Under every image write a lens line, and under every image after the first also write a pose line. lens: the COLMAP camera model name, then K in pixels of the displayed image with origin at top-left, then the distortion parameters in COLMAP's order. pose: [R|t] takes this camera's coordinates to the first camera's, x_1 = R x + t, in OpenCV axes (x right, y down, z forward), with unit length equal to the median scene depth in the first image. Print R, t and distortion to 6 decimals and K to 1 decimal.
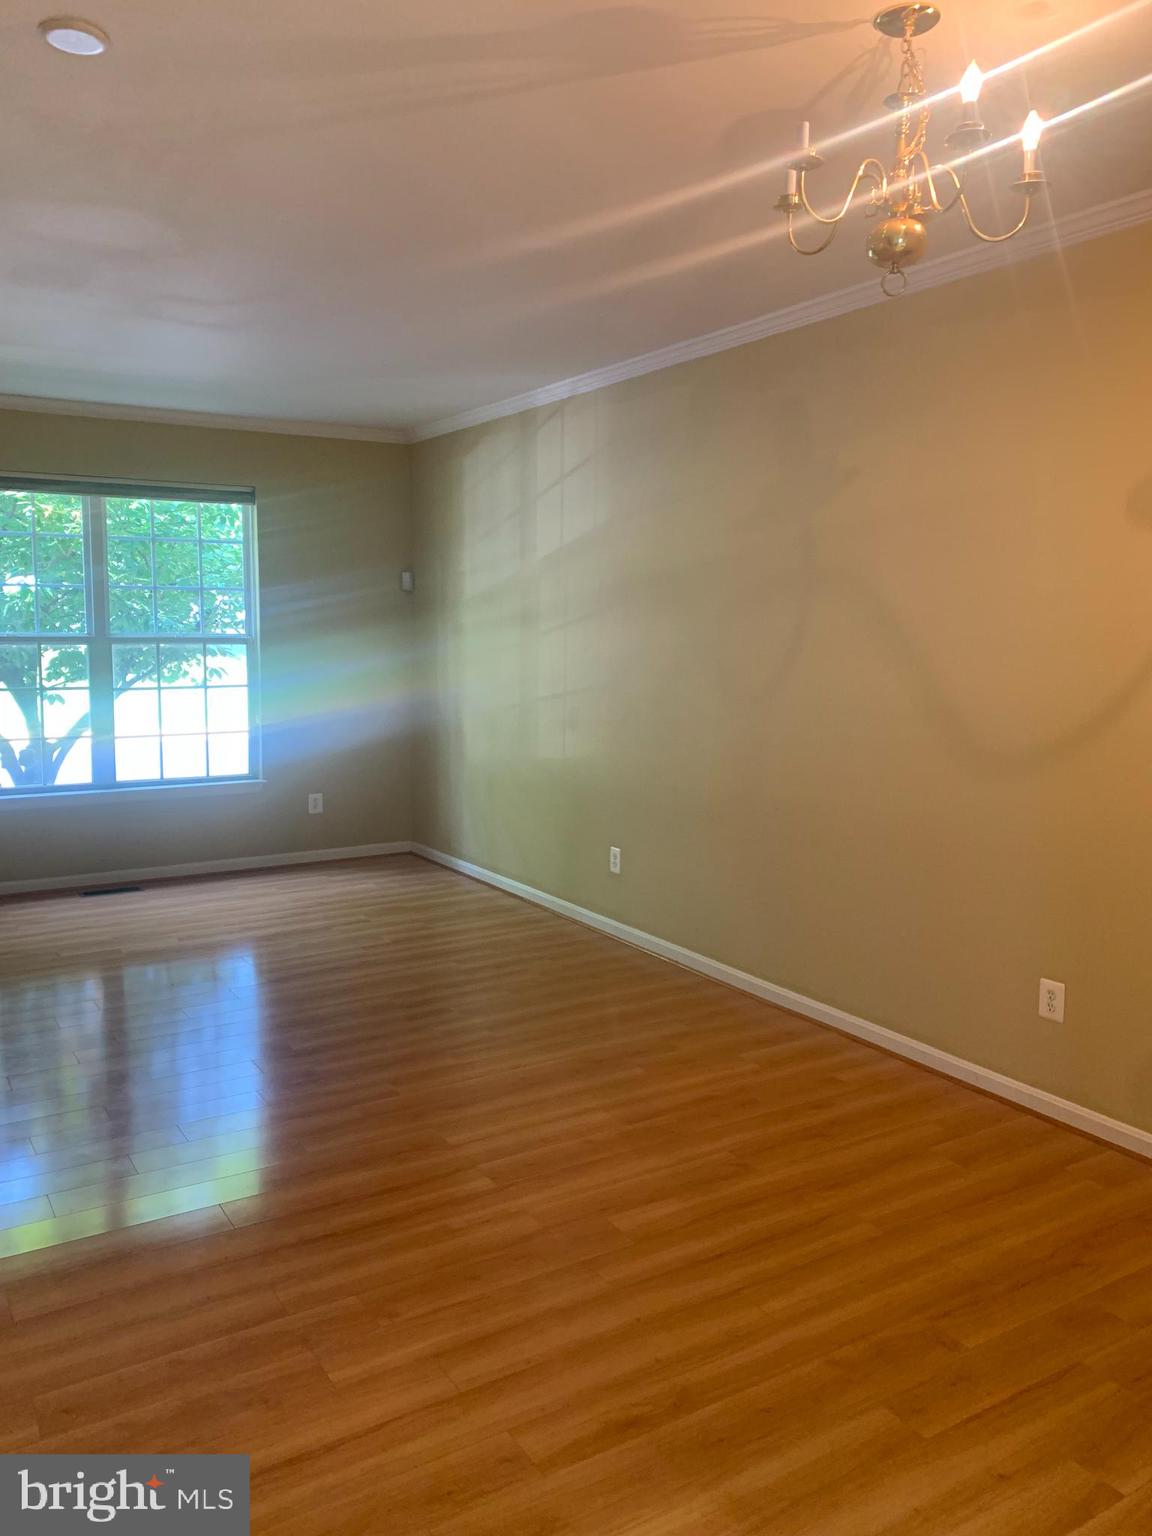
lens RADIAL K [[1148.4, 0, 582.6], [0, 1148.4, 768.4], [0, 0, 1]] dist [0.010467, -0.004759]
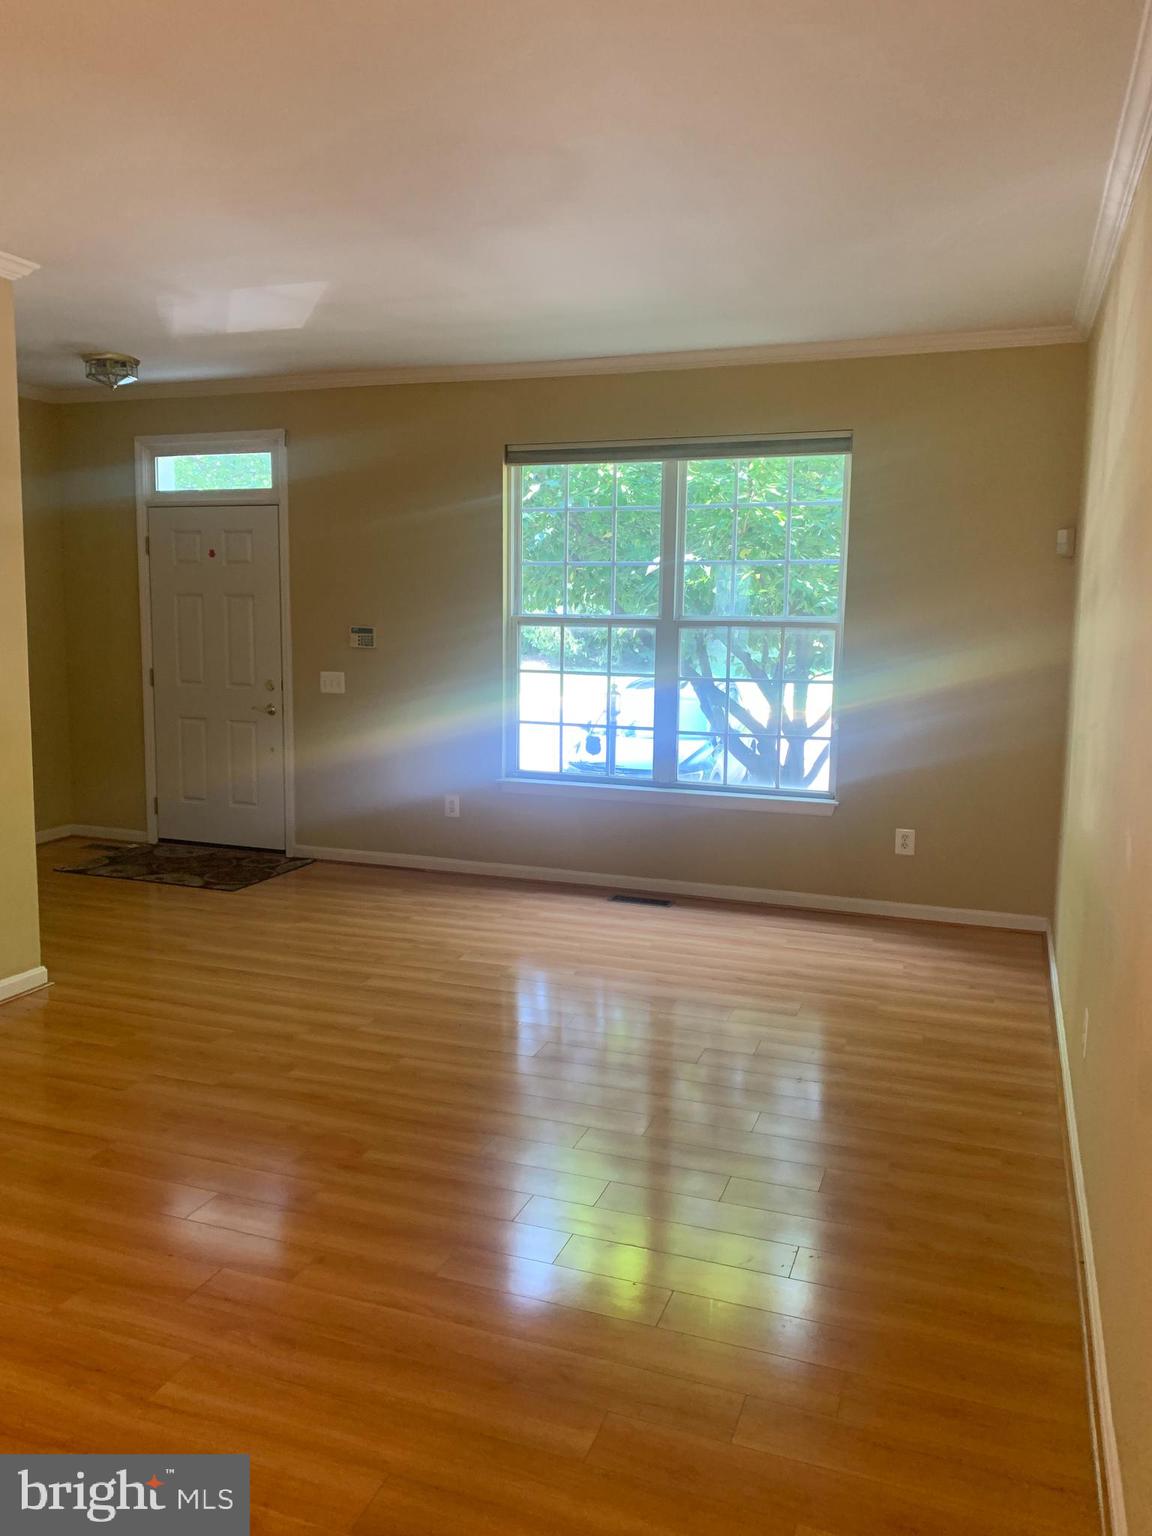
lens RADIAL K [[1148.4, 0, 576.8], [0, 1148.4, 765.8], [0, 0, 1]] dist [0.010467, -0.004759]
pose [[0.619988, 0.107515, -0.777210, 0.234323], [-0.113206, 0.992460, 0.046987, -0.032834], [0.776402, 0.058853, 0.627484, 0.374166]]
